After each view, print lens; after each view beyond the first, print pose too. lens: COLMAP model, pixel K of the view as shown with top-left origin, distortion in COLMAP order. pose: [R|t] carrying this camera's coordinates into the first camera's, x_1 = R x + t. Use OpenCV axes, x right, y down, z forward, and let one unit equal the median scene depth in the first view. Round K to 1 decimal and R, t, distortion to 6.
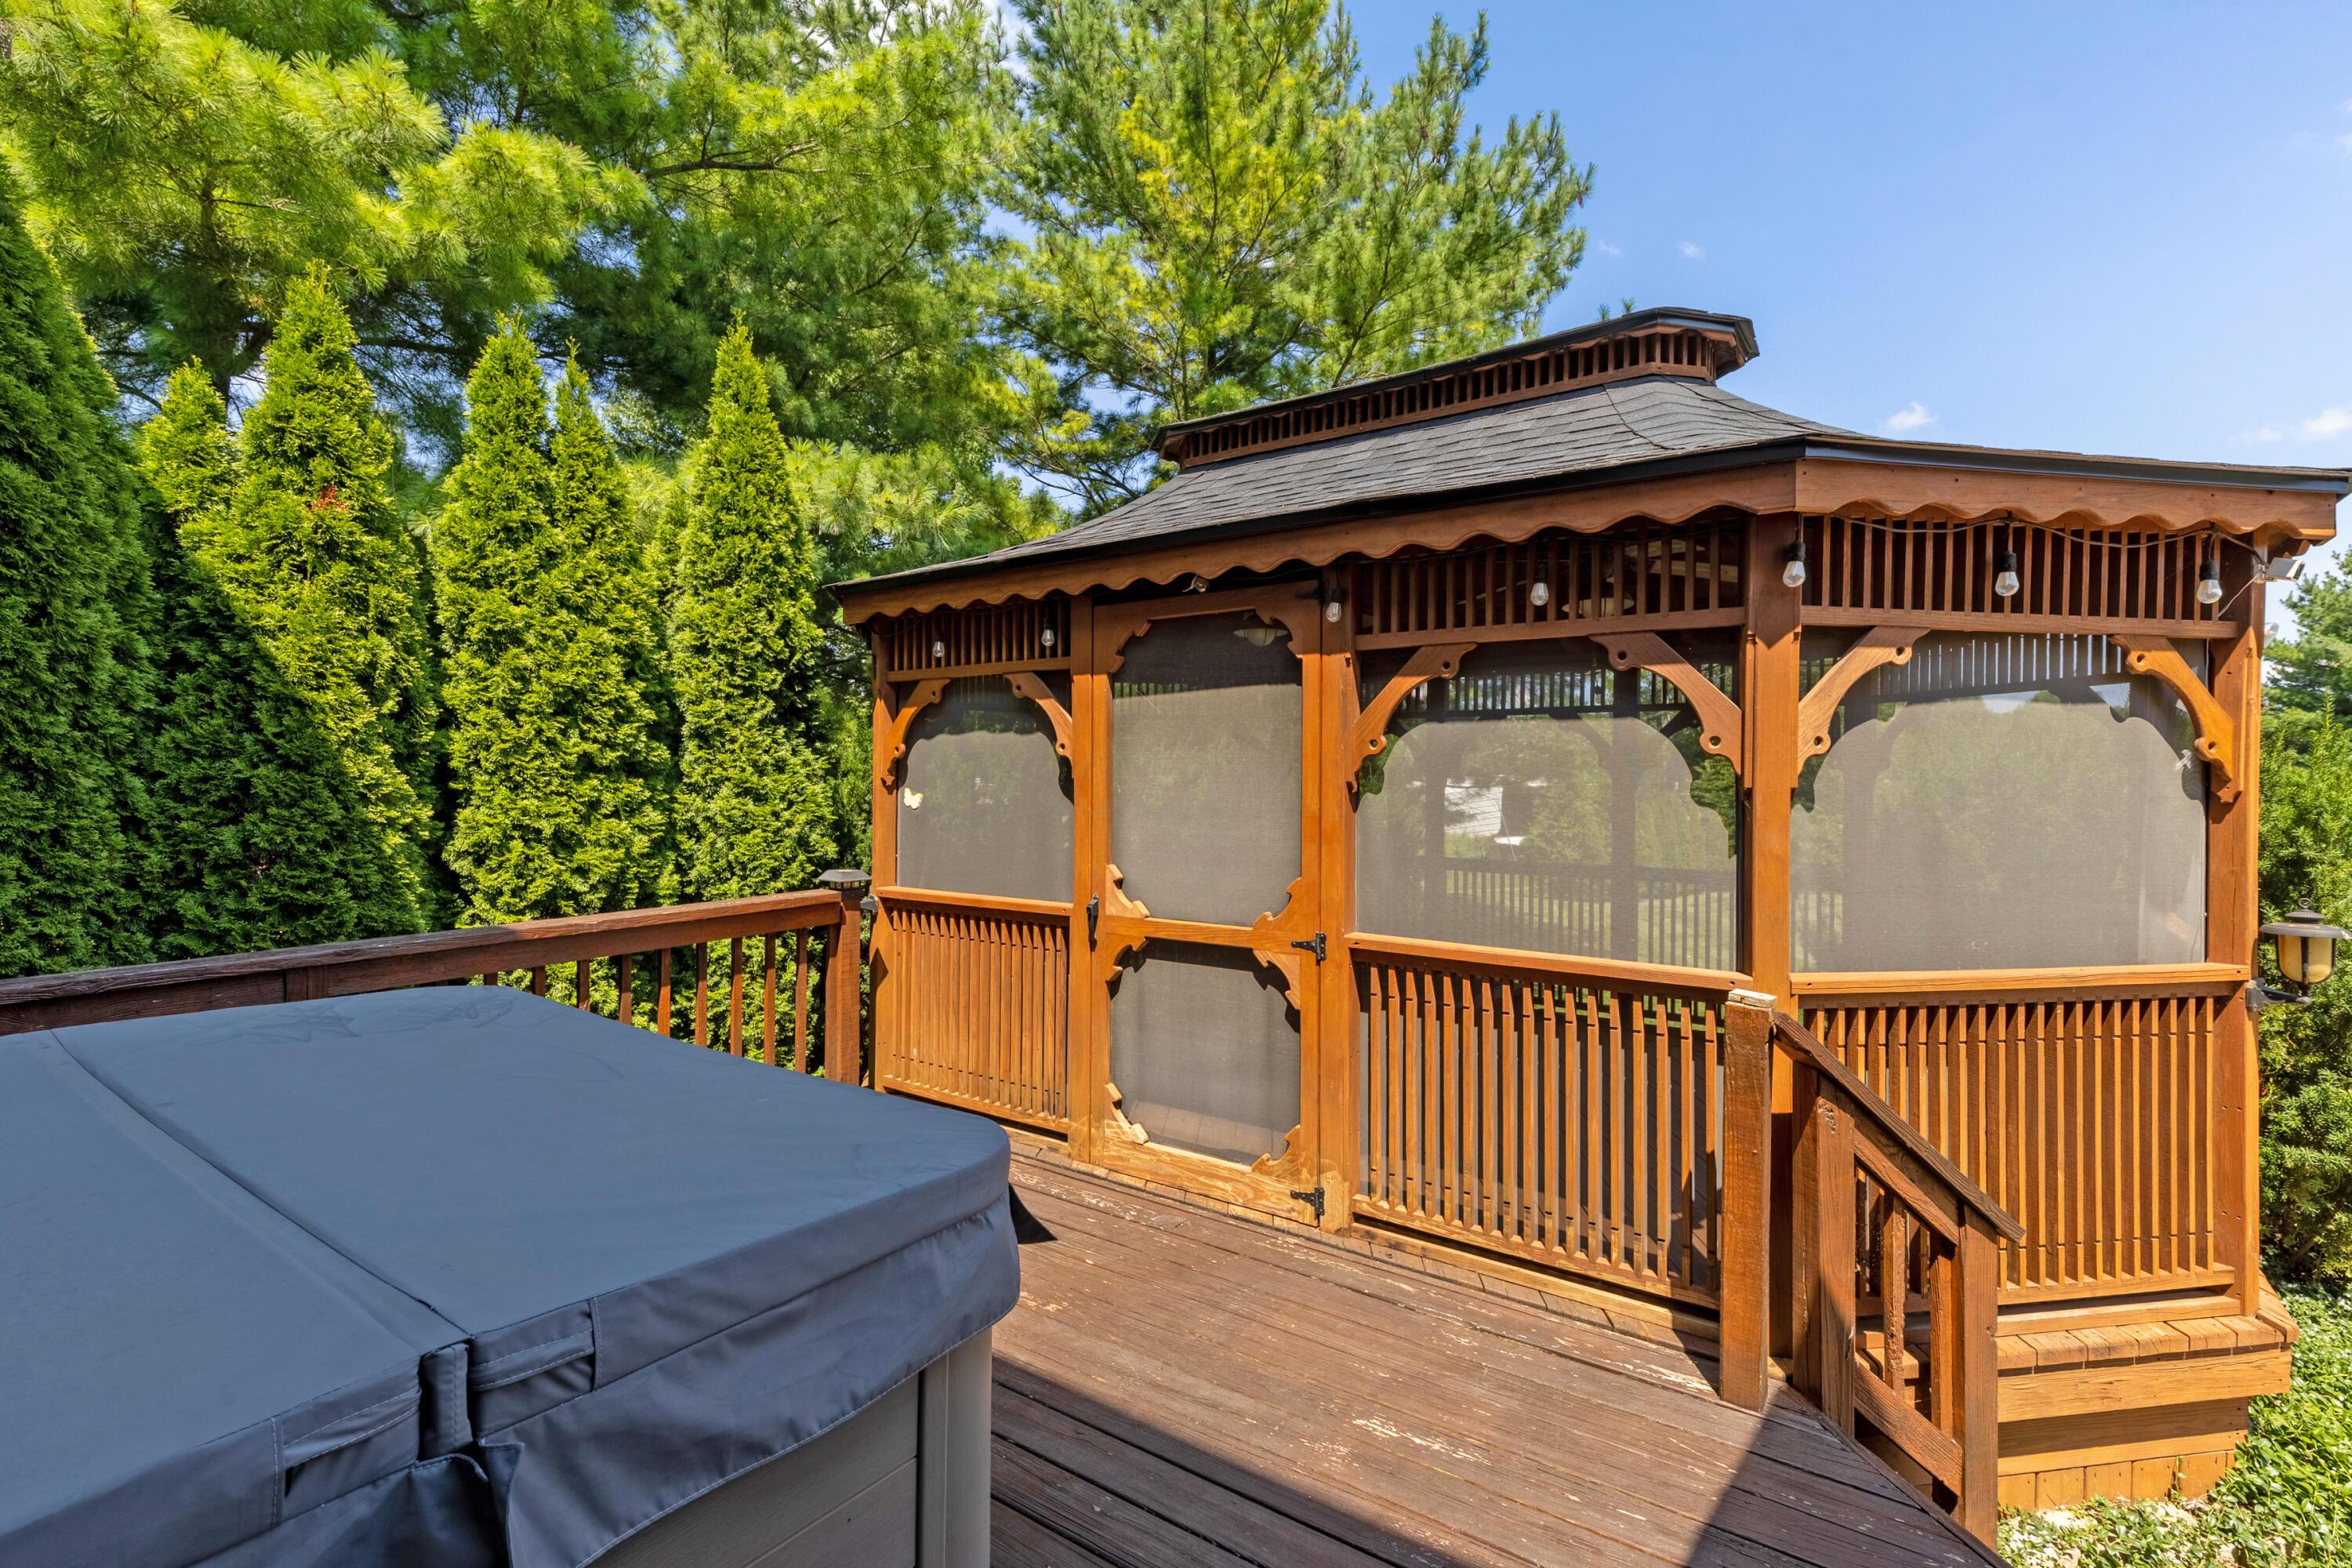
lens RADIAL K [[1122.8, 0, 1174.5], [0, 1122.8, 773.5], [0, 0, 1]] dist [0.008578, -0.000060]
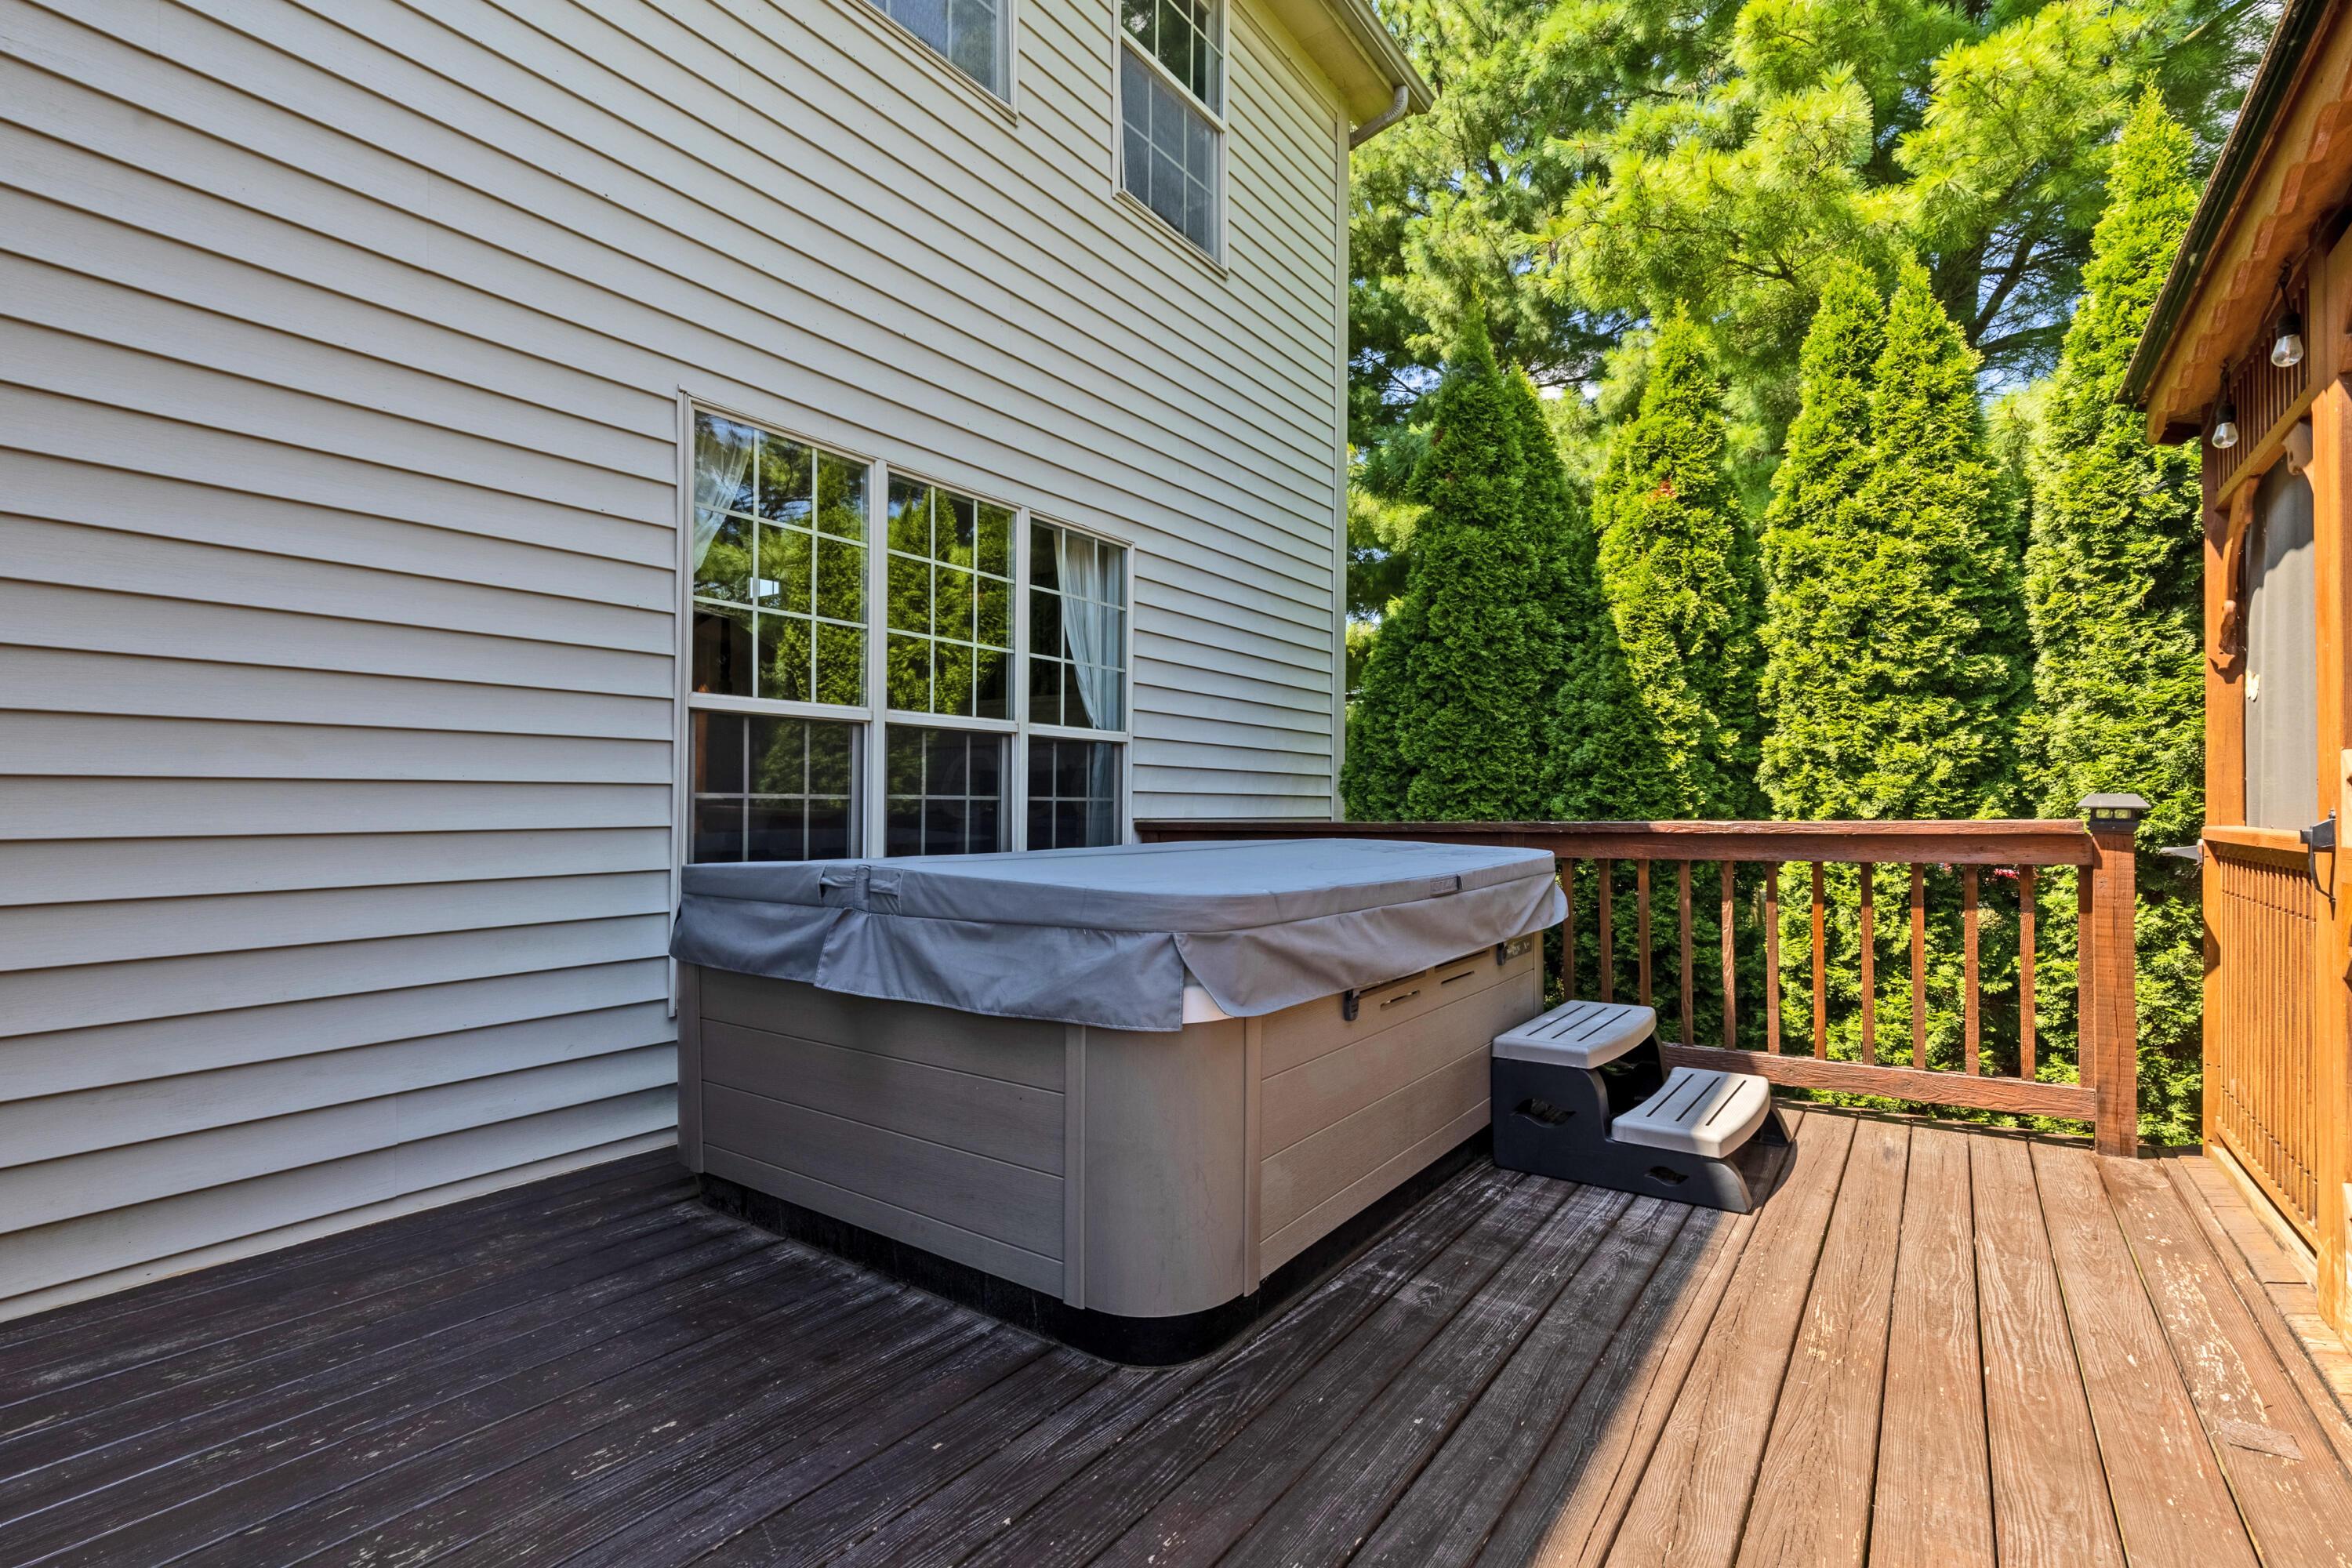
lens RADIAL K [[1122.8, 0, 1195.5], [0, 1122.8, 797.1], [0, 0, 1]] dist [0.008578, -0.000060]
pose [[-0.019869, -0.014630, -0.999696, 0.440750], [-0.009423, 0.999851, -0.014445, 0.106256], [0.999758, 0.009133, -0.020003, 0.446636]]
